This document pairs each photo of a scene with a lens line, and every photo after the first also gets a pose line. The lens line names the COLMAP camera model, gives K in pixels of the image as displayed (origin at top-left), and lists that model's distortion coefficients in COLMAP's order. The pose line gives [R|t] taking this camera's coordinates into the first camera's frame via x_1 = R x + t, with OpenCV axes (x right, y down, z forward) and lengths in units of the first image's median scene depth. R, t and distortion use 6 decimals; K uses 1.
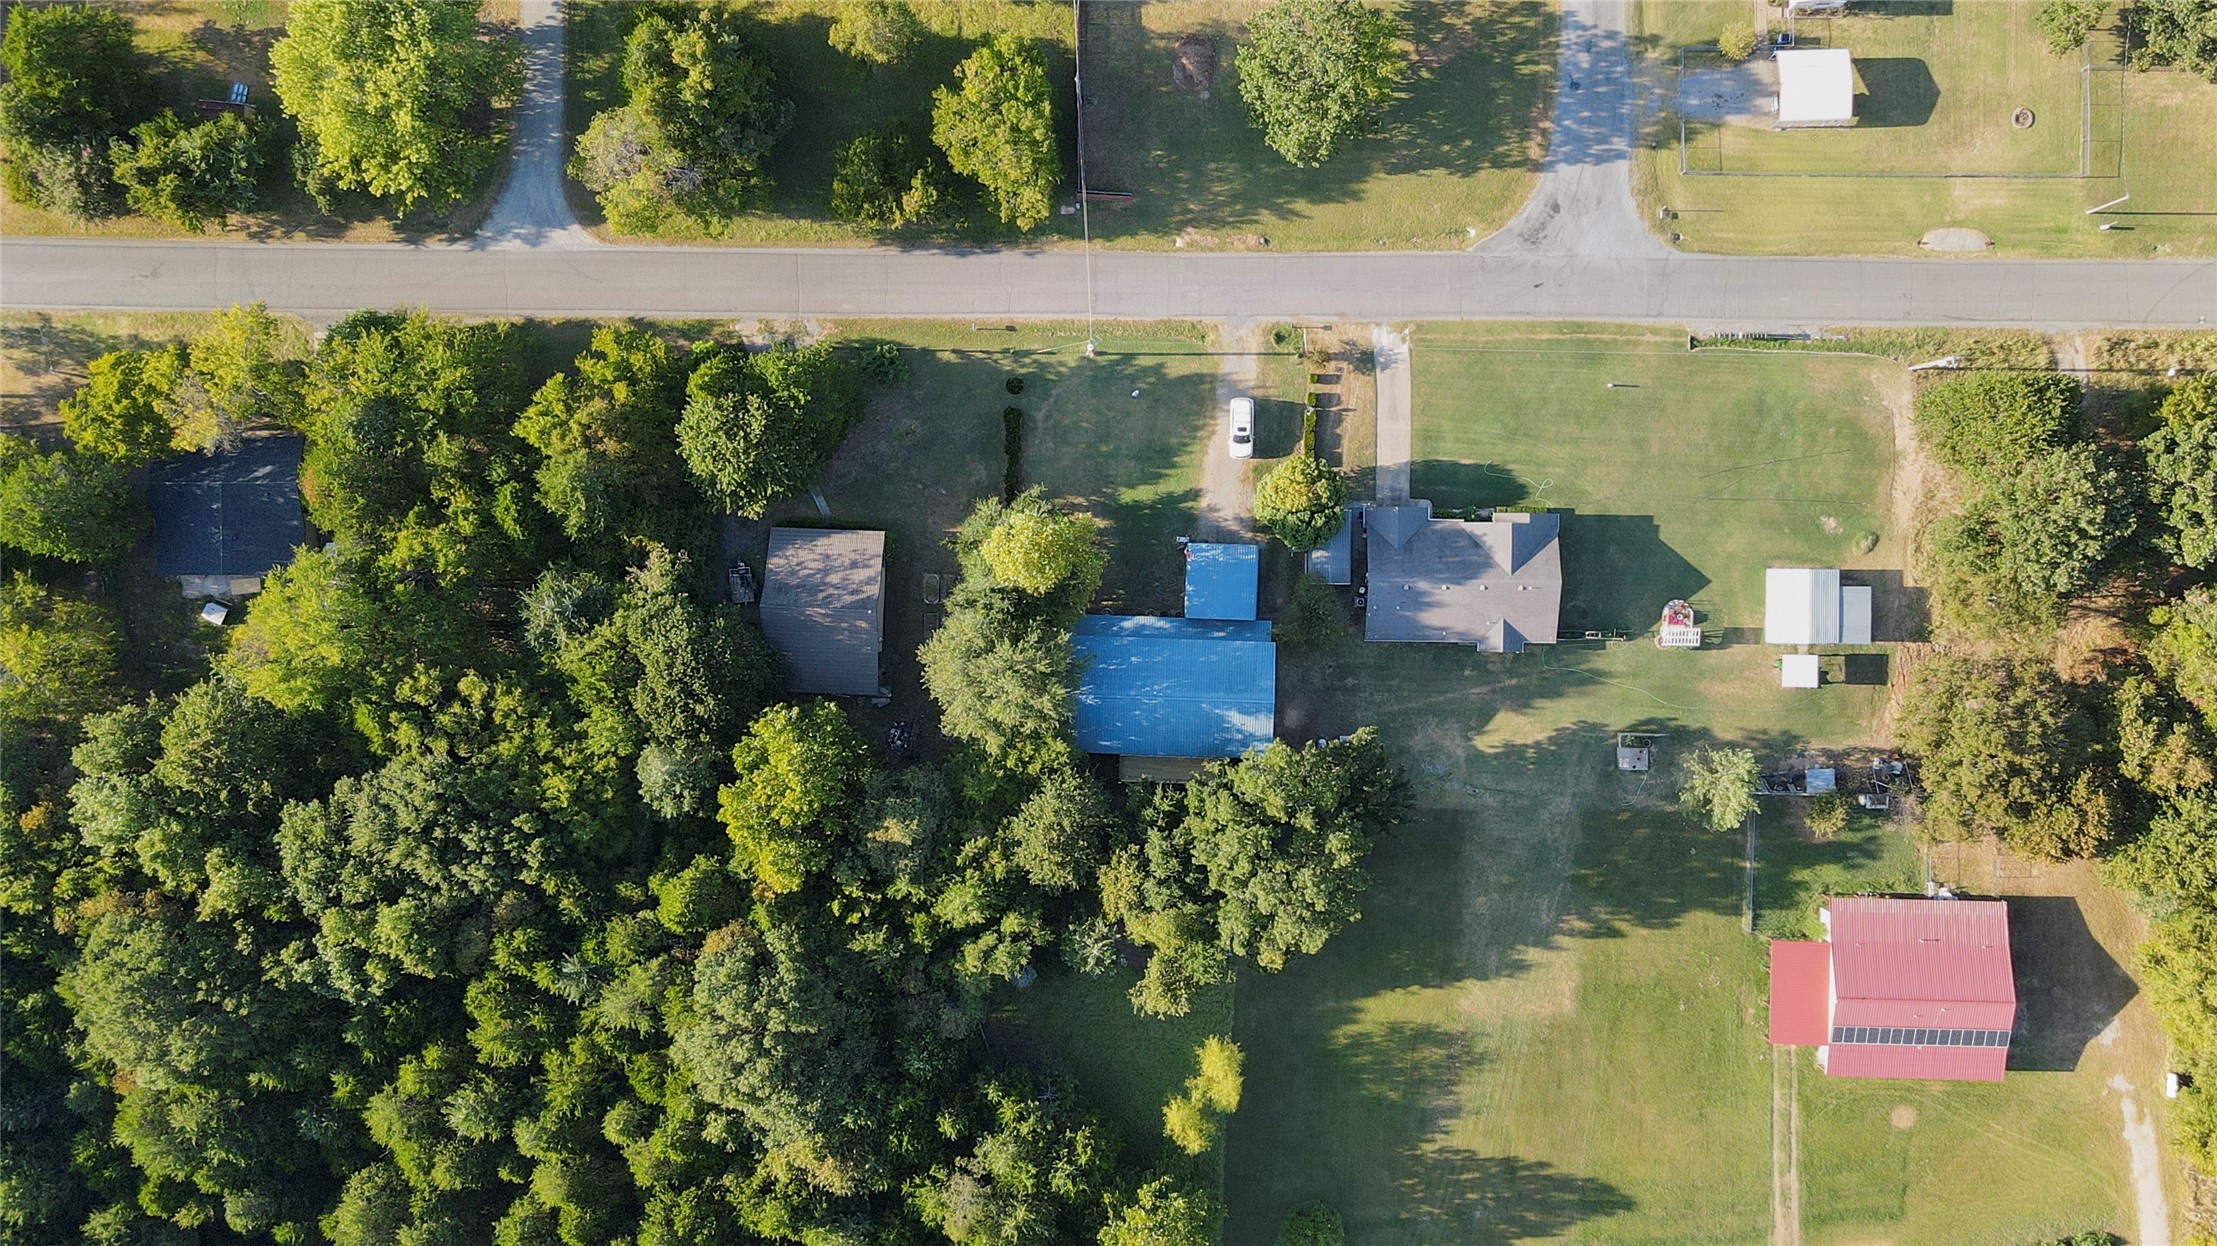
lens RADIAL K [[1795.7, 0, 1137.7], [0, 1795.7, 623.9], [0, 0, 1]] dist [-0.006519, 0.064007]
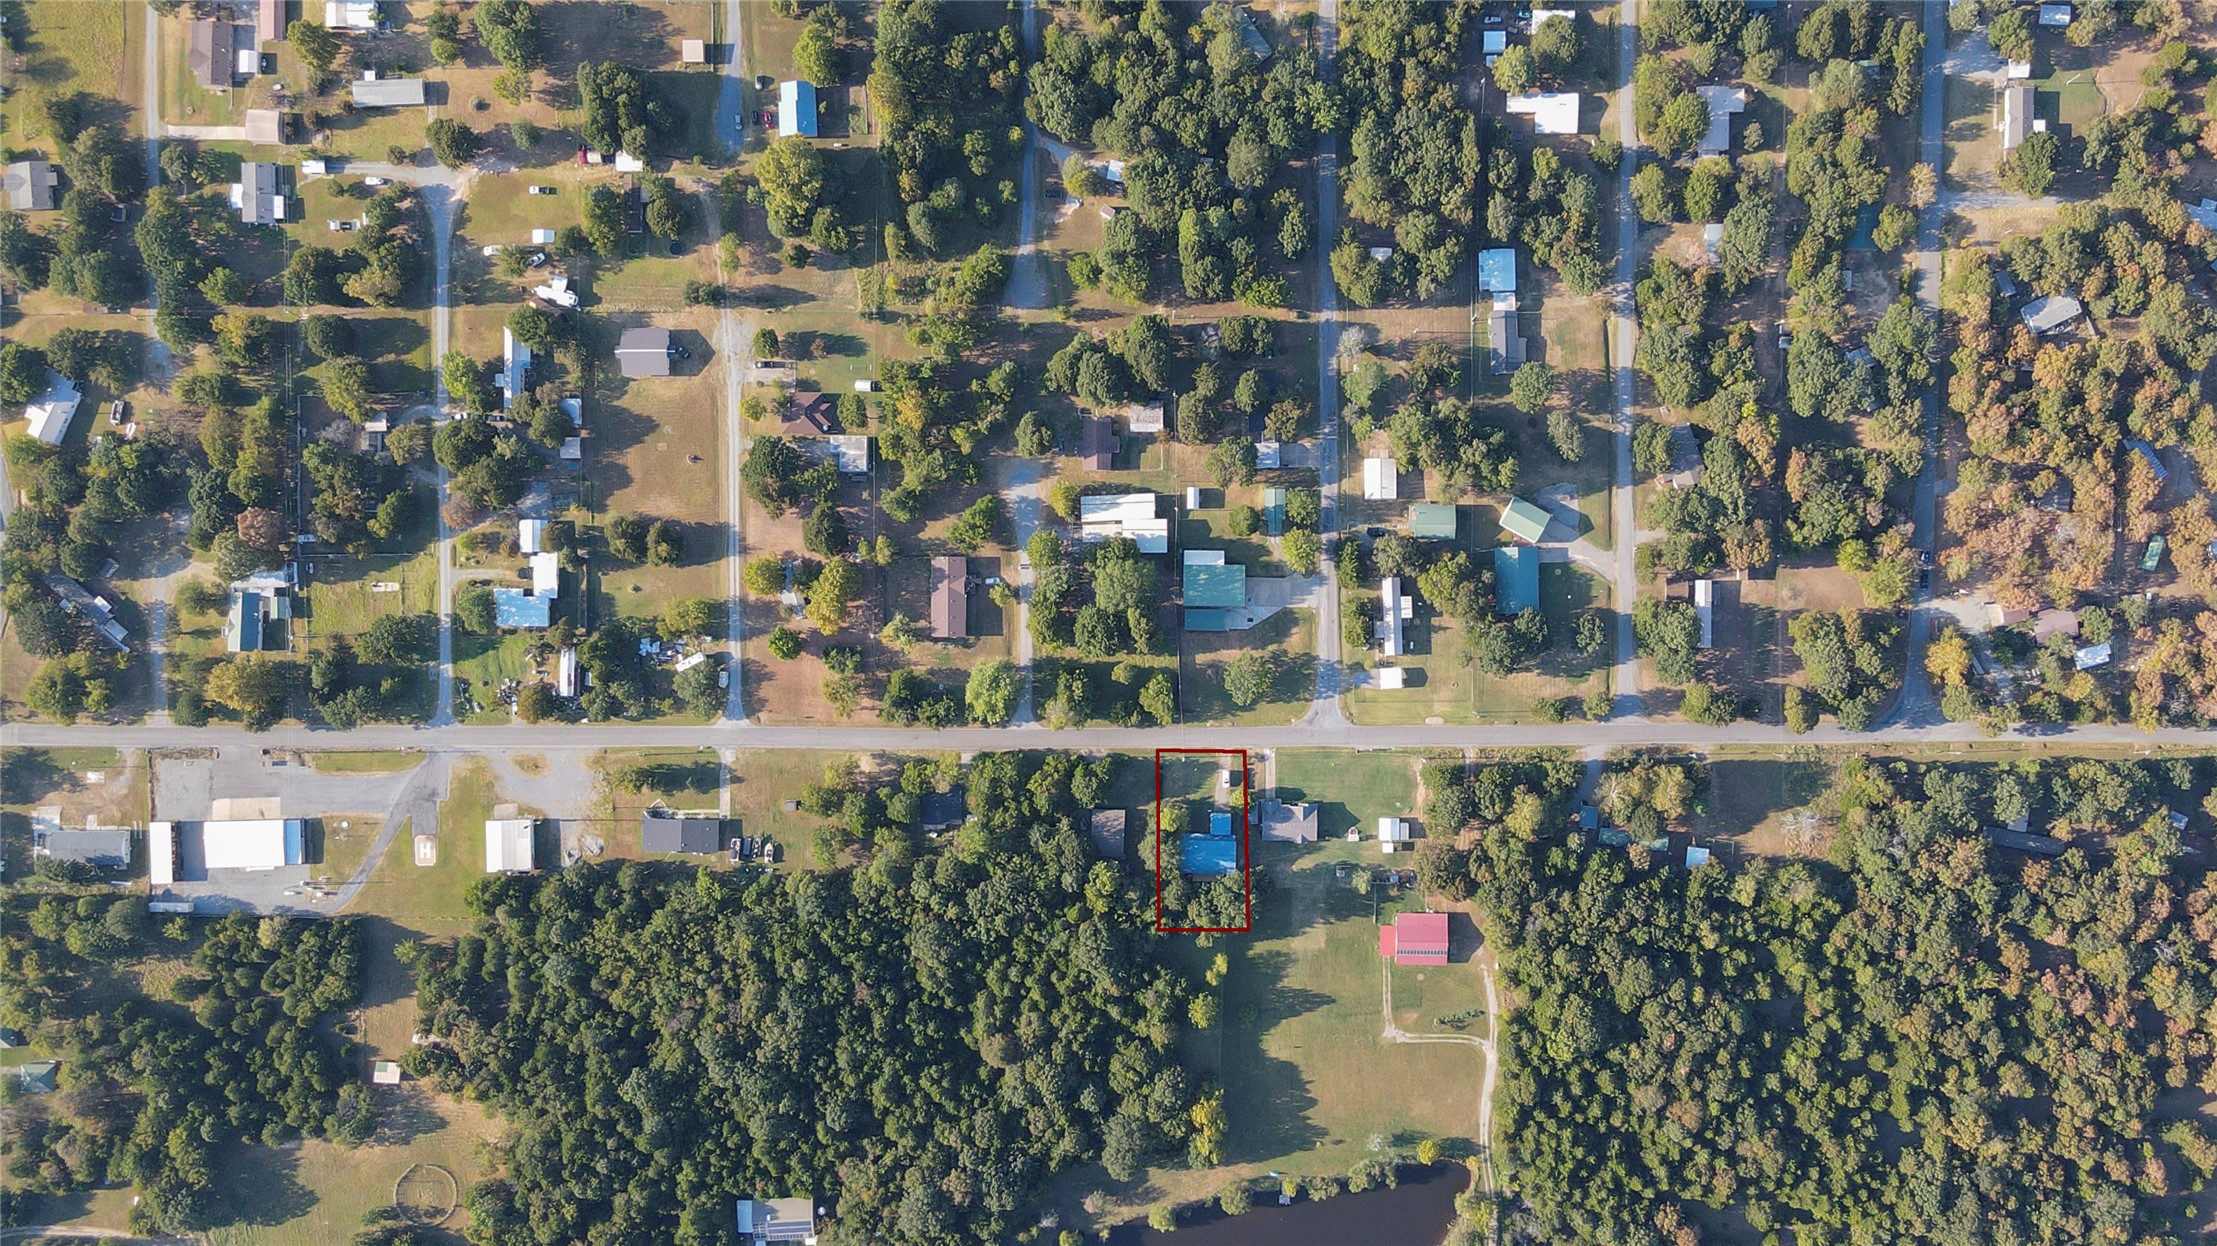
lens RADIAL K [[1795.7, 0, 1137.7], [0, 1795.7, 623.9], [0, 0, 1]] dist [-0.006519, 0.064007]
pose [[0.999937, -0.006929, -0.008809, -0.086034], [0.006640, 0.999450, -0.032490, -0.315866], [0.009029, 0.032430, 0.999433, -2.652237]]
